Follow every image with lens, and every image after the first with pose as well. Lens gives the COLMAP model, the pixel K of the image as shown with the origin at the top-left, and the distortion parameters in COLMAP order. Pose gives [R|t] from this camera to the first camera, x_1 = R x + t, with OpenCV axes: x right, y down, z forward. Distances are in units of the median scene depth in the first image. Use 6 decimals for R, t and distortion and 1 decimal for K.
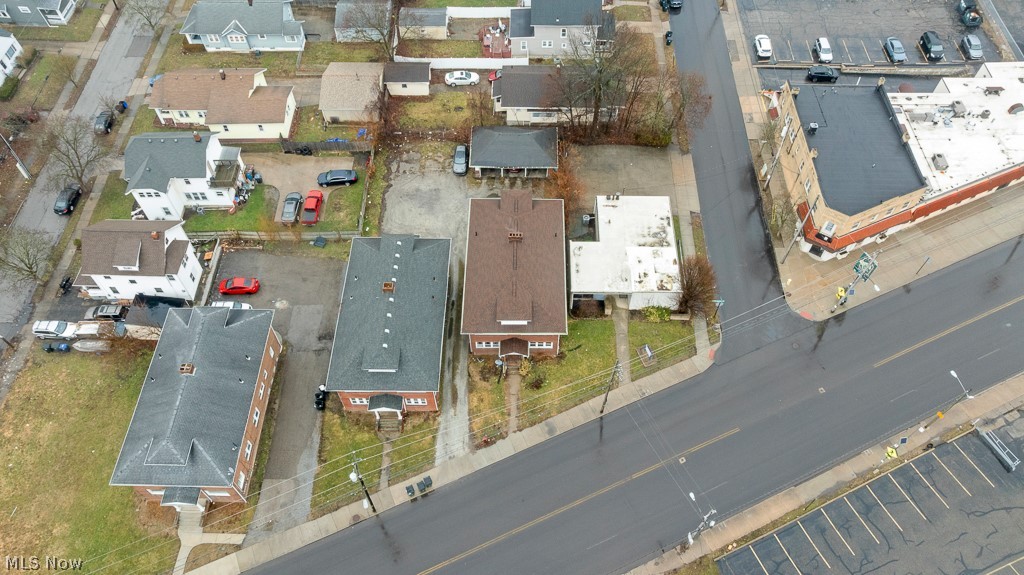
lens RADIAL K [[718.3, 0, 512.2], [0, 718.3, 286.6], [0, 0, 1]] dist [-0.036135, 0.029624]
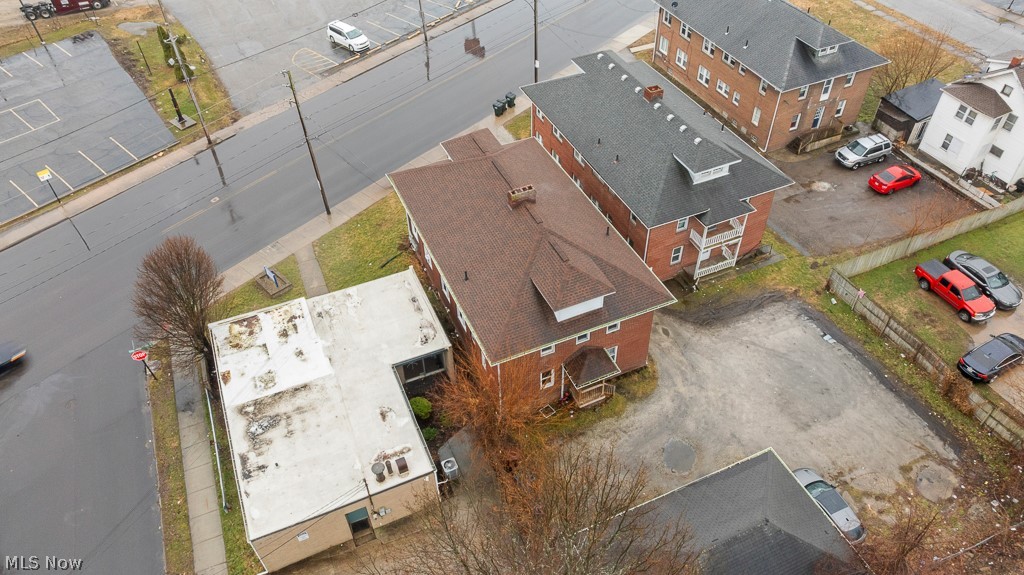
lens RADIAL K [[718.3, 0, 517.4], [0, 718.3, 289.6], [0, 0, 1]] dist [-0.036135, 0.029624]
pose [[-0.906331, 0.308869, -0.288381, 0.165231], [-0.334108, -0.105956, 0.936560, -0.519160], [0.258719, 0.945184, 0.199227, 0.872733]]
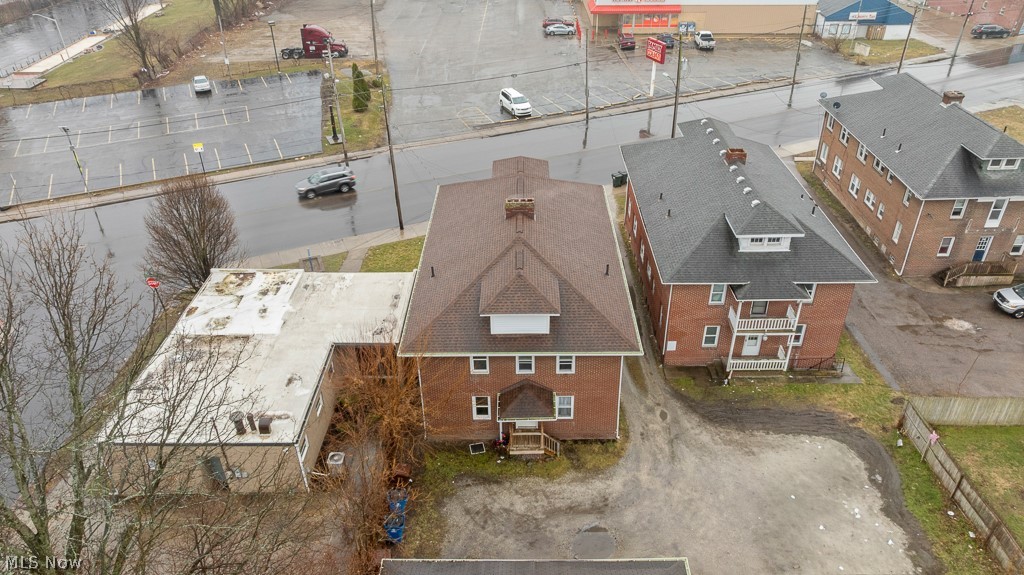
lens RADIAL K [[718.3, 0, 515.4], [0, 718.3, 292.7], [0, 0, 1]] dist [-0.036135, 0.029624]
pose [[-0.999801, 0.019952, 0.000103, 0.008005], [0.000886, 0.039237, 0.999230, -0.499703], [0.019932, 0.999031, -0.039247, 0.979275]]
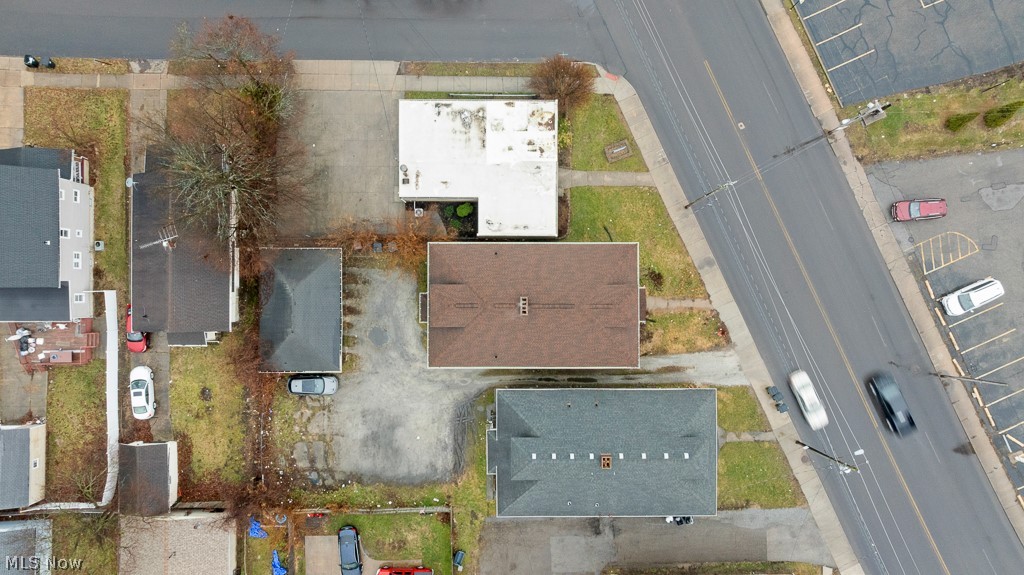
lens RADIAL K [[718.3, 0, 517.2], [0, 718.3, 283.4], [0, 0, 1]] dist [-0.036135, 0.029624]
pose [[-0.018096, -0.999745, 0.013492, 0.017331], [0.814866, -0.006928, 0.579608, -0.474600], [-0.579366, 0.021483, 0.814784, 0.341588]]
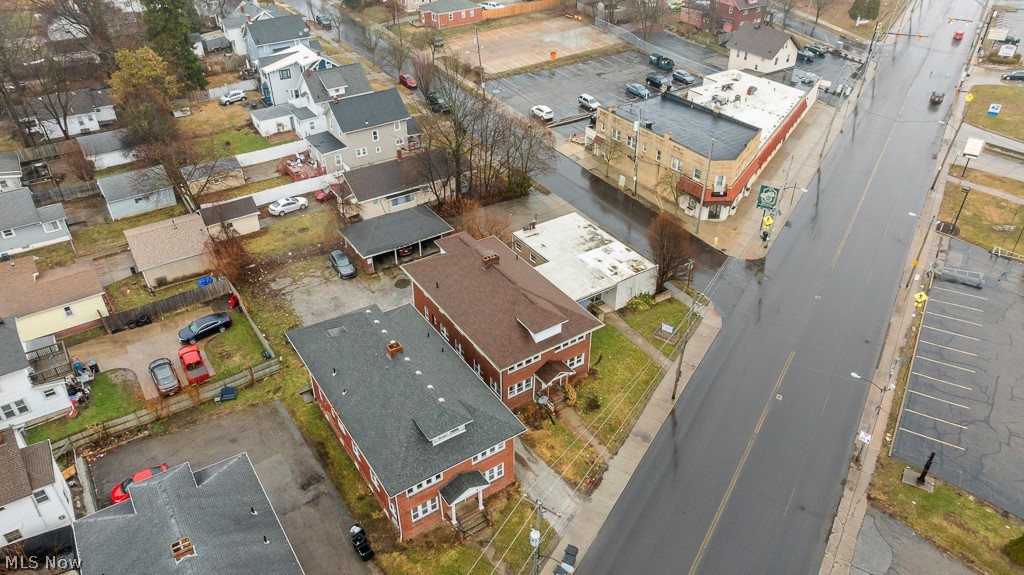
lens RADIAL K [[718.3, 0, 512.2], [0, 718.3, 288.5], [0, 0, 1]] dist [-0.036135, 0.029624]
pose [[0.826614, -0.317704, 0.464514, -0.347028], [0.460150, 0.856757, -0.232871, 0.154880], [-0.323992, 0.406241, 0.854399, 0.250265]]
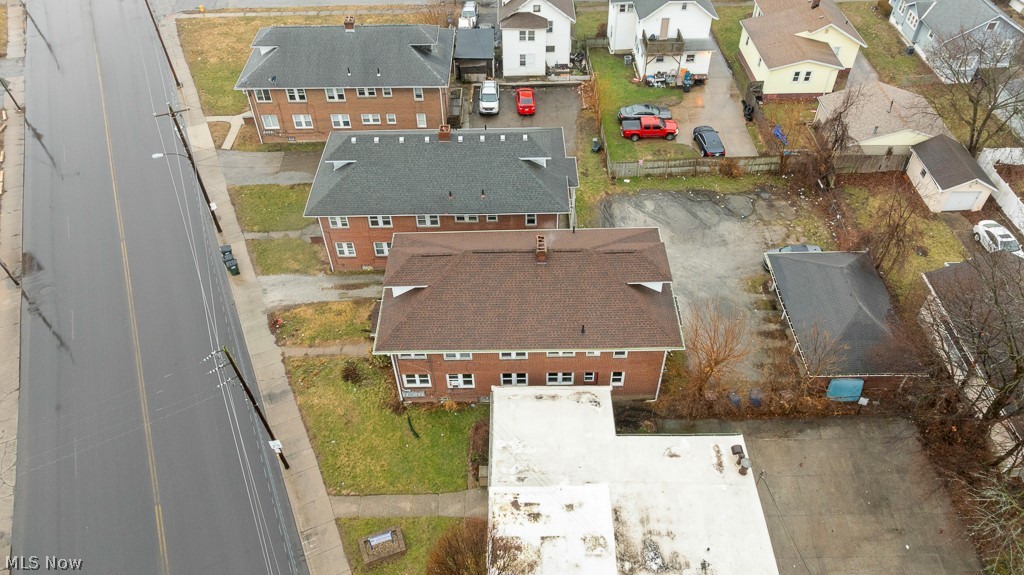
lens RADIAL K [[718.3, 0, 516.2], [0, 718.3, 284.8], [0, 0, 1]] dist [-0.036135, 0.029624]
pose [[0.021898, 0.708840, -0.705030, 0.387460], [-0.810920, 0.425055, 0.402165, -0.244769], [0.584747, 0.562916, 0.584120, 0.611988]]
